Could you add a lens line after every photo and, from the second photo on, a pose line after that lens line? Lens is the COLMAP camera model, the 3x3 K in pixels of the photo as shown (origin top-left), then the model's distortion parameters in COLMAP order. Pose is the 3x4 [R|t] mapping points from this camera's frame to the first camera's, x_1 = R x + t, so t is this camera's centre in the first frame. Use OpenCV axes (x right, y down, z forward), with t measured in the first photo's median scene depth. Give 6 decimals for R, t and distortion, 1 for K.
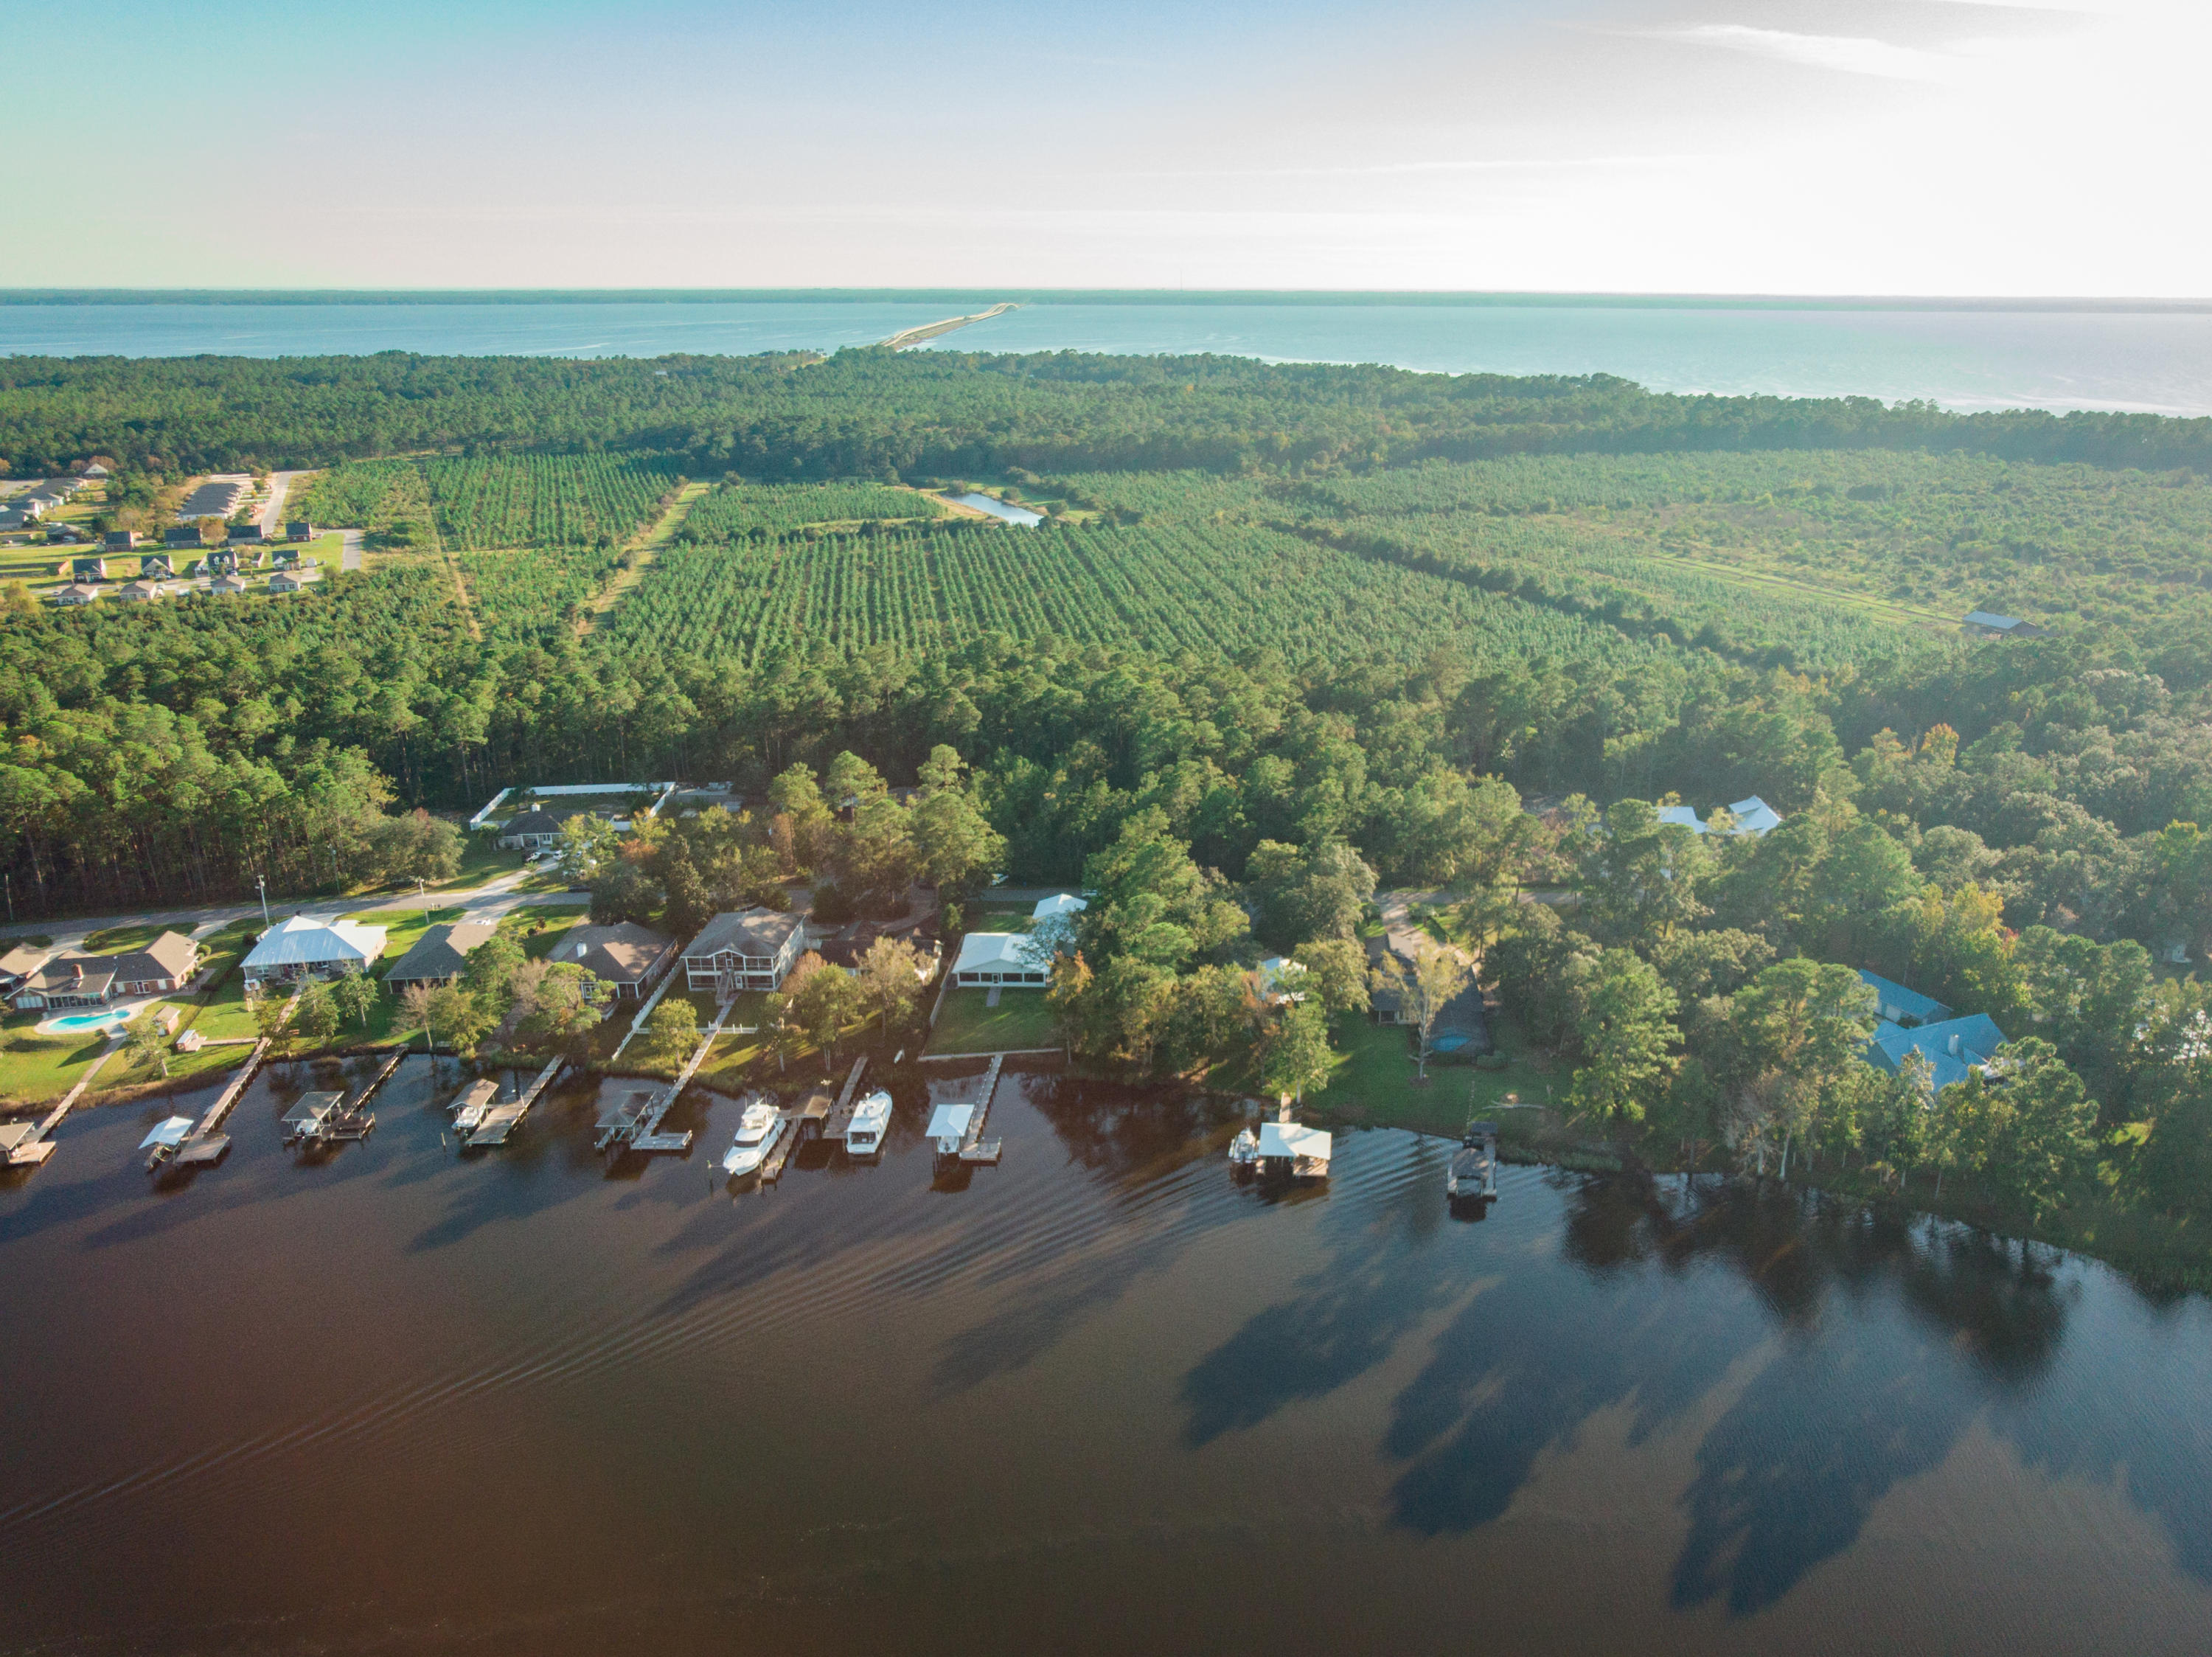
lens RADIAL K [[1661.3, 0, 1106.0], [0, 1661.3, 828.5], [0, 0, 1]] dist [0.022984, -0.067678]
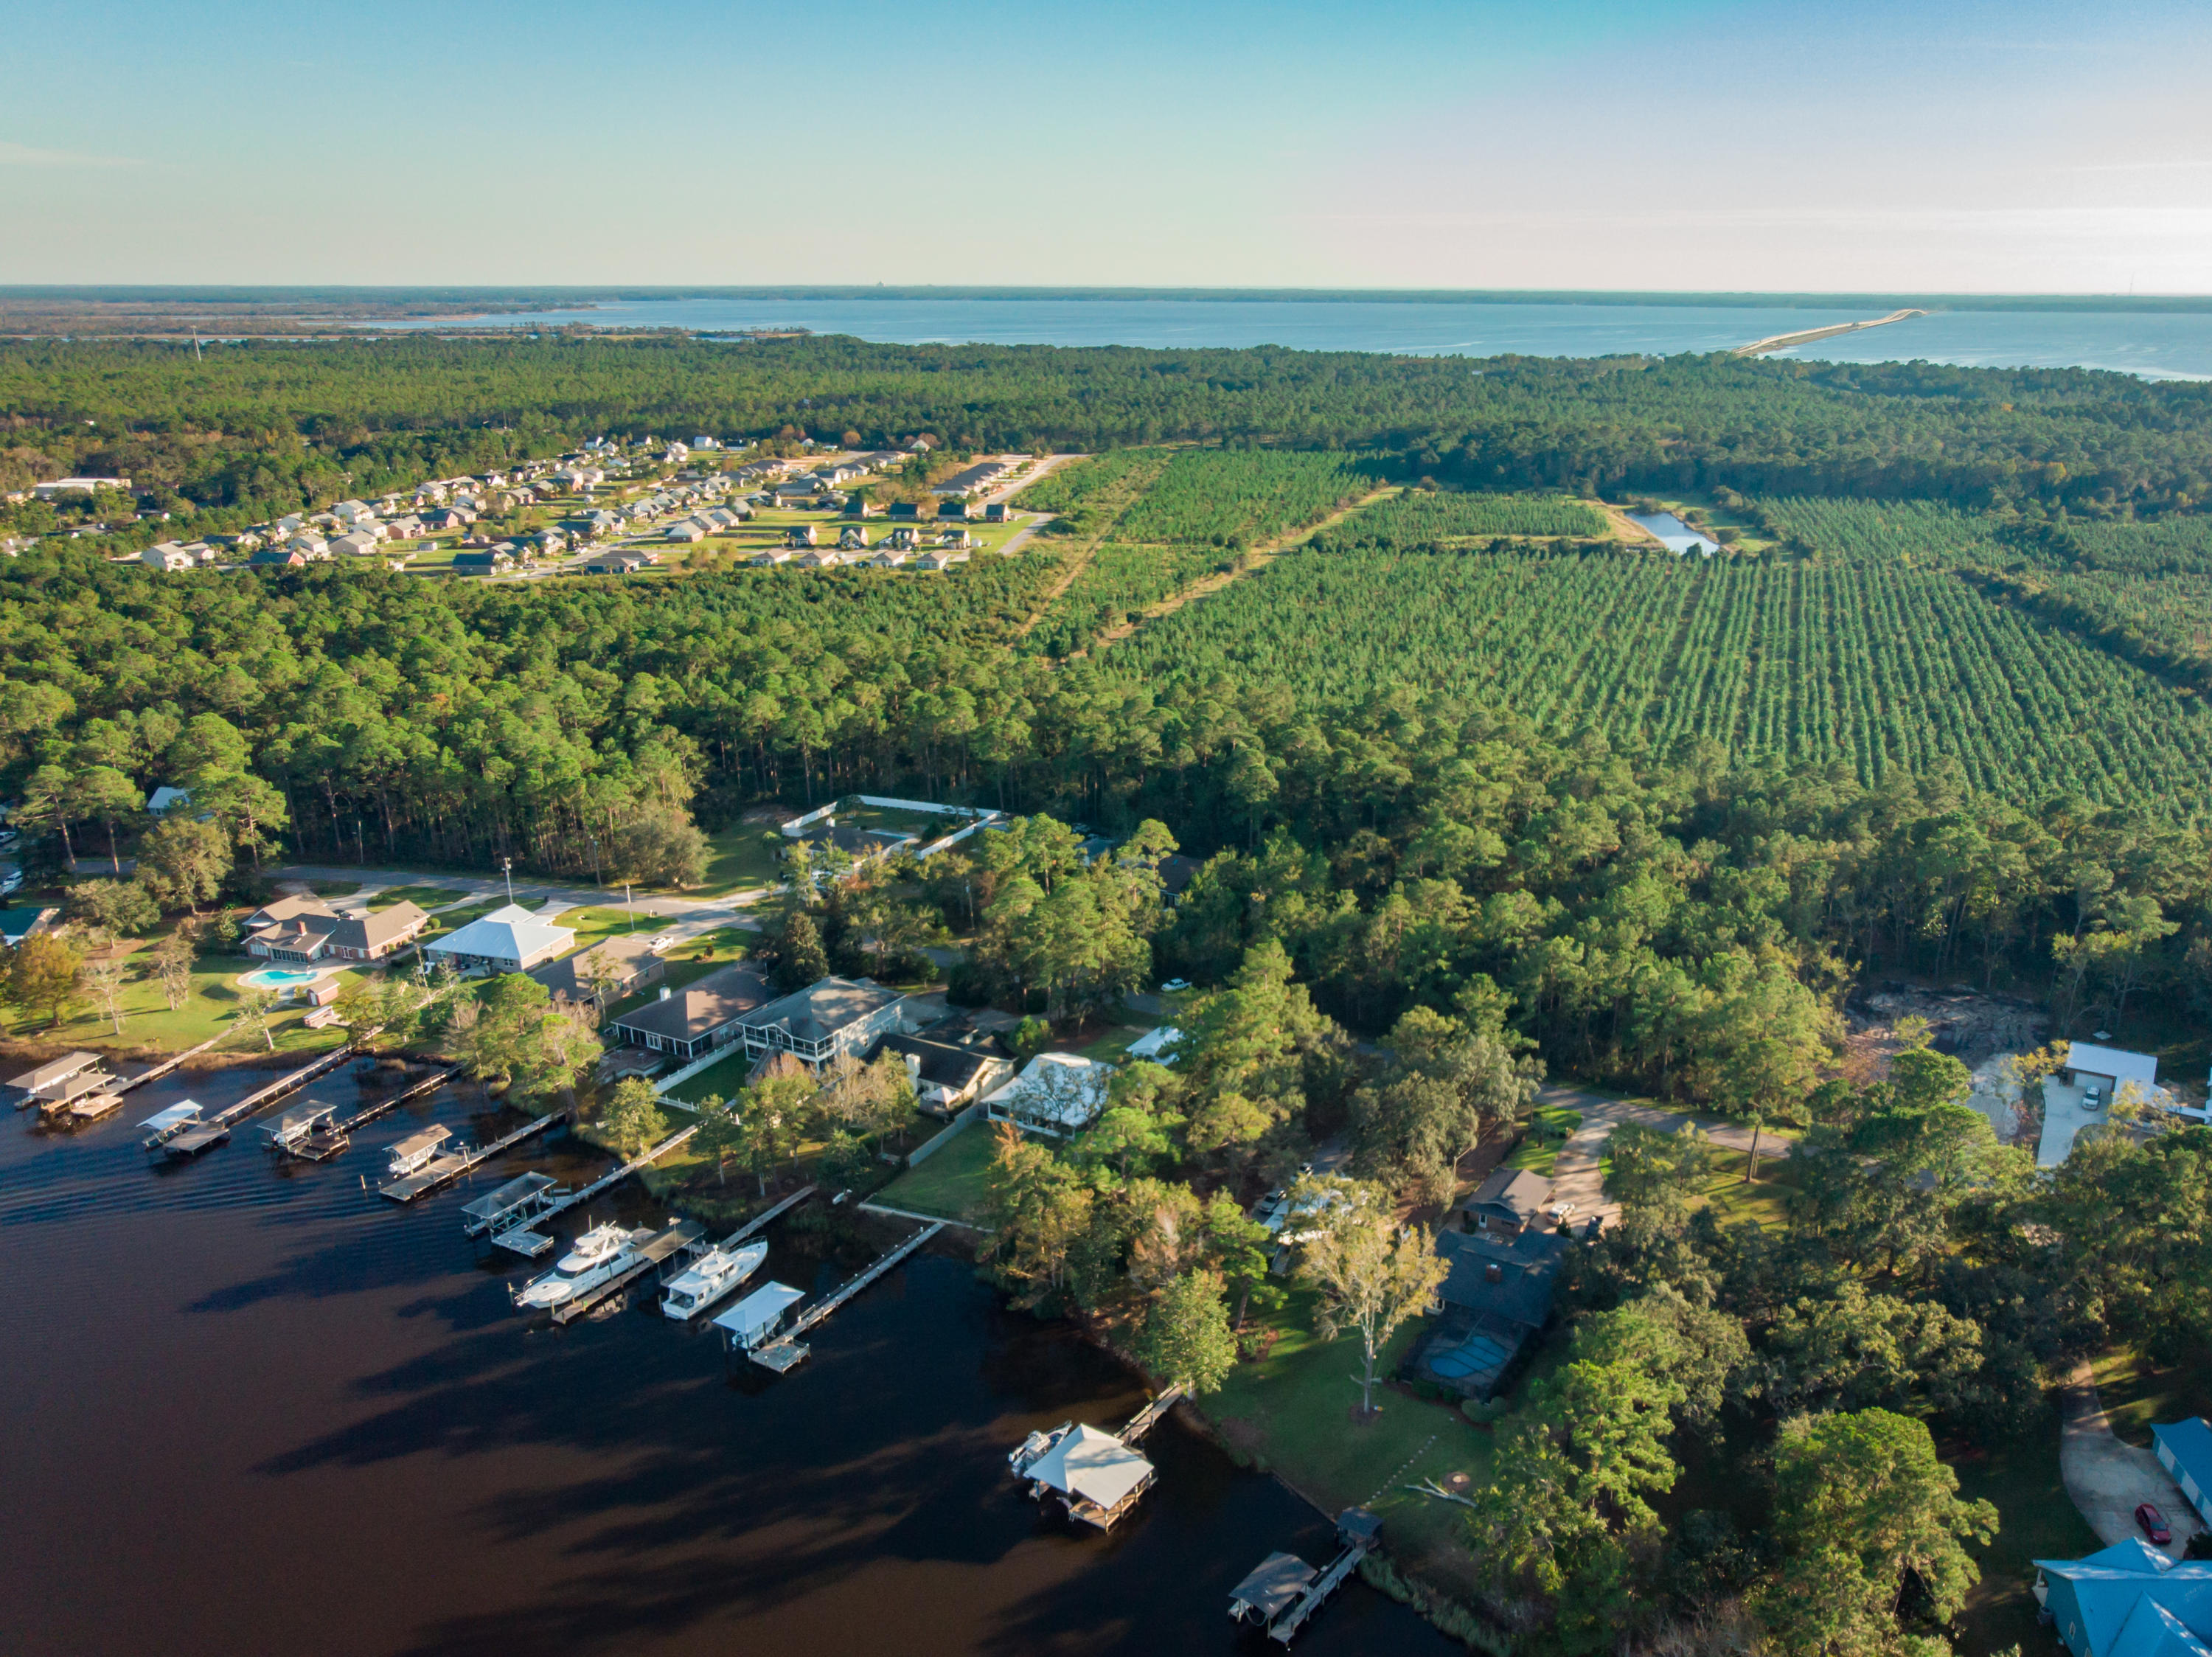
lens RADIAL K [[1661.3, 0, 1106.0], [0, 1661.3, 828.5], [0, 0, 1]] dist [0.022984, -0.067678]
pose [[0.897272, 0.137285, -0.419590, 0.233549], [-0.137422, 0.990056, 0.030065, -0.066246], [0.419545, 0.030685, 0.907216, 0.205115]]
